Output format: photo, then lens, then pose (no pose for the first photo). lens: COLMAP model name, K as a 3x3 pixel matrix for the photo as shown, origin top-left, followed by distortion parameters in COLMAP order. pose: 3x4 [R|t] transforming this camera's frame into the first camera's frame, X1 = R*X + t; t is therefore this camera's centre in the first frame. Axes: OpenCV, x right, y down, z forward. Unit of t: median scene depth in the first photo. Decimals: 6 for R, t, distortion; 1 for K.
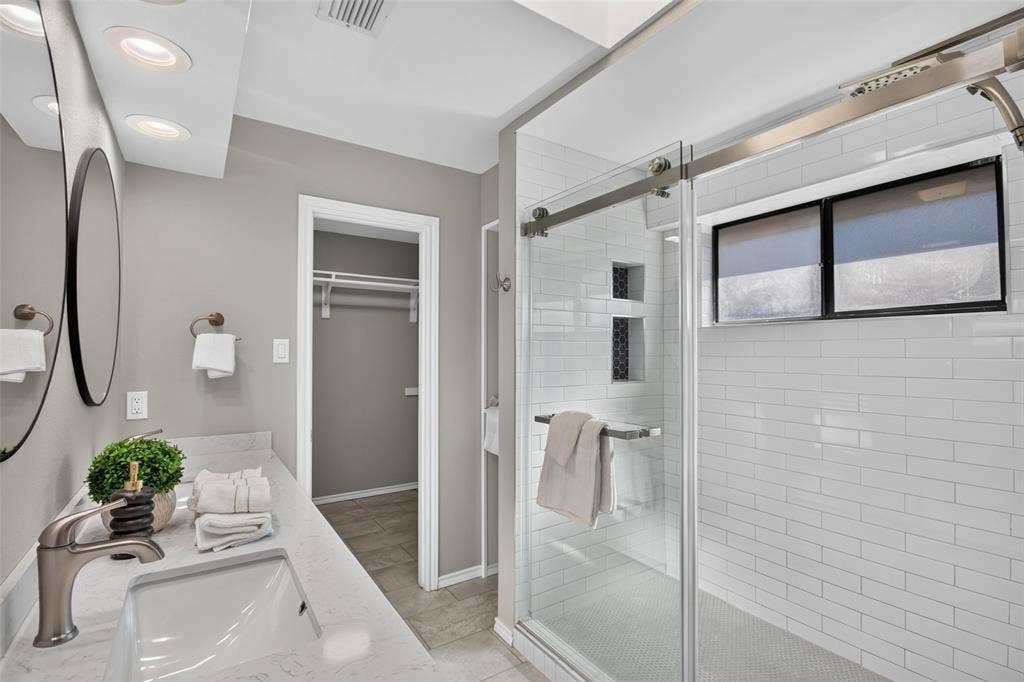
lens RADIAL K [[482.7, 0, 509.6], [0, 482.7, 339.3], [0, 0, 1]] dist [-0.000520, 0.000254]
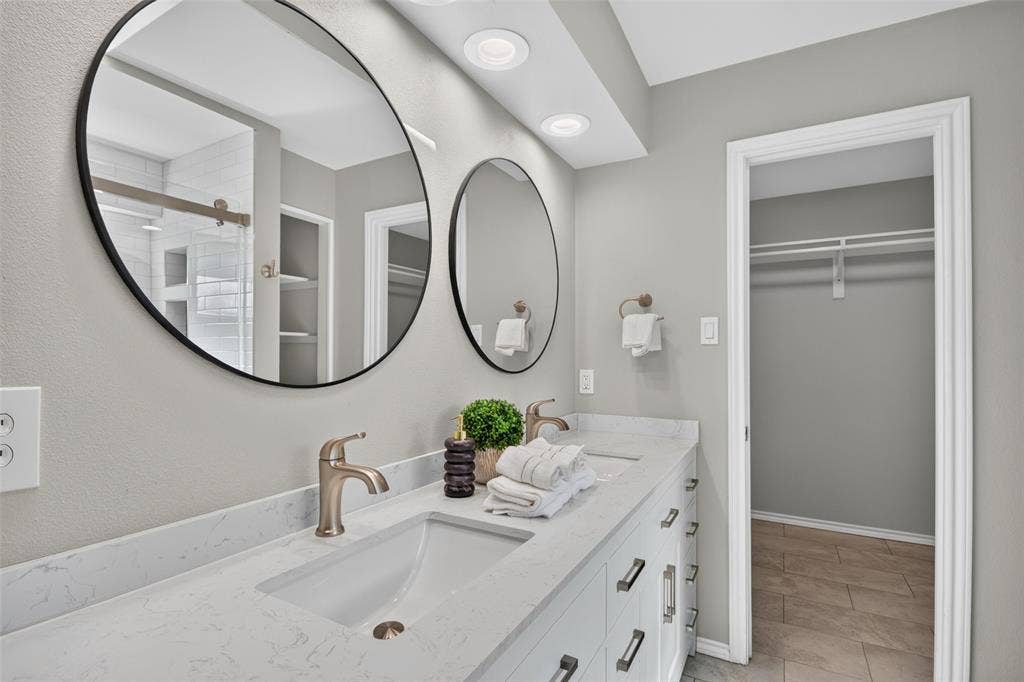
lens RADIAL K [[488.8, 0, 511.6], [0, 488.8, 350.7], [0, 0, 1]] dist [-0.002304, -0.000063]
pose [[0.463716, -0.004318, -0.885973, 0.151479], [0.022020, 0.999735, 0.006653, 0.049459], [0.885710, -0.022595, 0.463689, 0.290218]]
